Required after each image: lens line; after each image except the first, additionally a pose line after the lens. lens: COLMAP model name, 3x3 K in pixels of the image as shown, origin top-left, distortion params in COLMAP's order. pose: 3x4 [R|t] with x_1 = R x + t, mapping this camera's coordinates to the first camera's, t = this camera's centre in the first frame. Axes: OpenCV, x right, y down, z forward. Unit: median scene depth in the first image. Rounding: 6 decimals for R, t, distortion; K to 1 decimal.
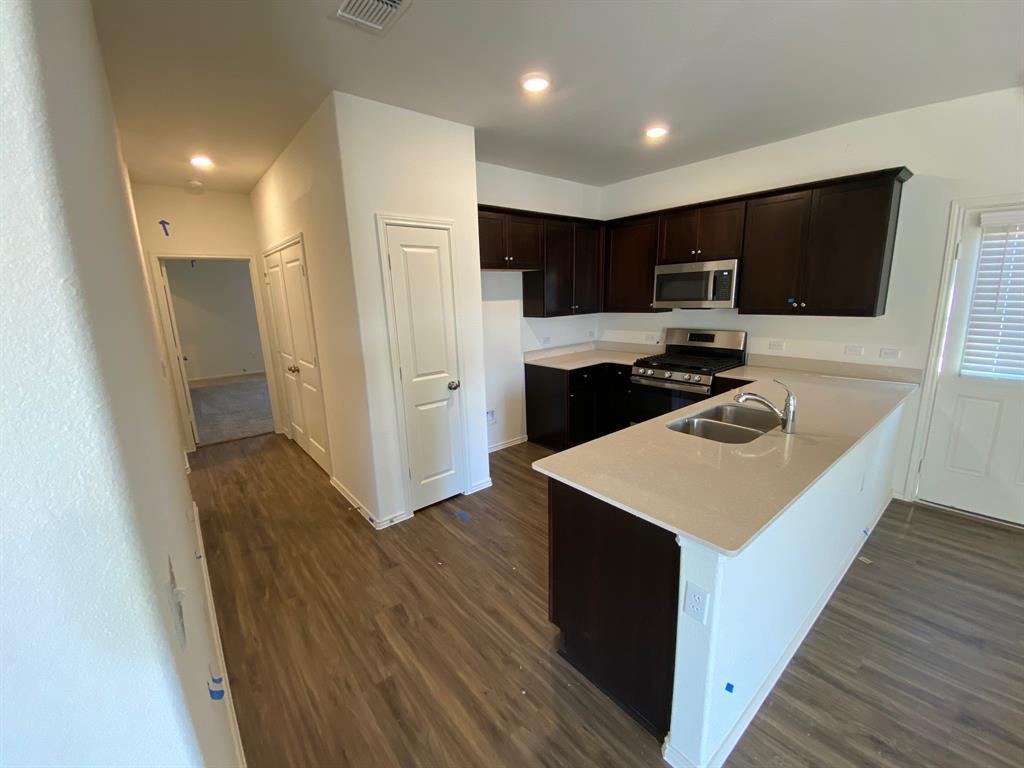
lens RADIAL K [[419.1, 0, 512.4], [0, 419.1, 385.3], [0, 0, 1]] dist [0.027774, -0.023324]
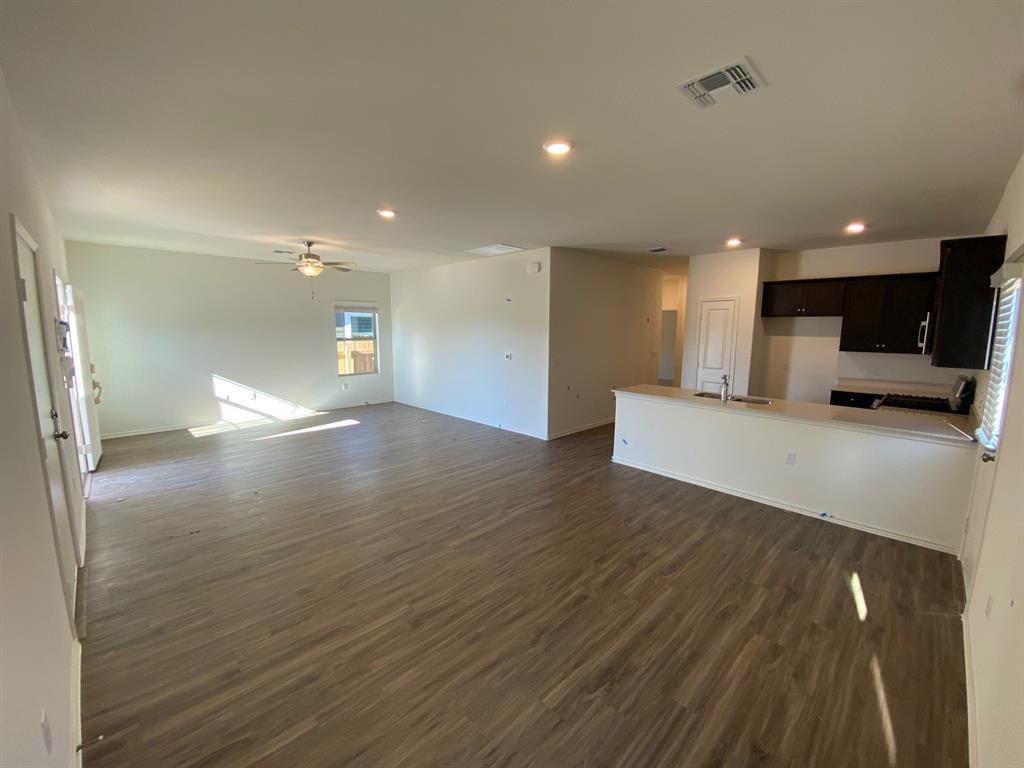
lens RADIAL K [[419.1, 0, 512.4], [0, 419.1, 385.3], [0, 0, 1]] dist [0.027774, -0.023324]
pose [[0.086213, 0.168874, -0.981860, 1.367677], [-0.220660, 0.964289, 0.146477, -0.024177], [0.971533, 0.204029, 0.120398, -0.166133]]
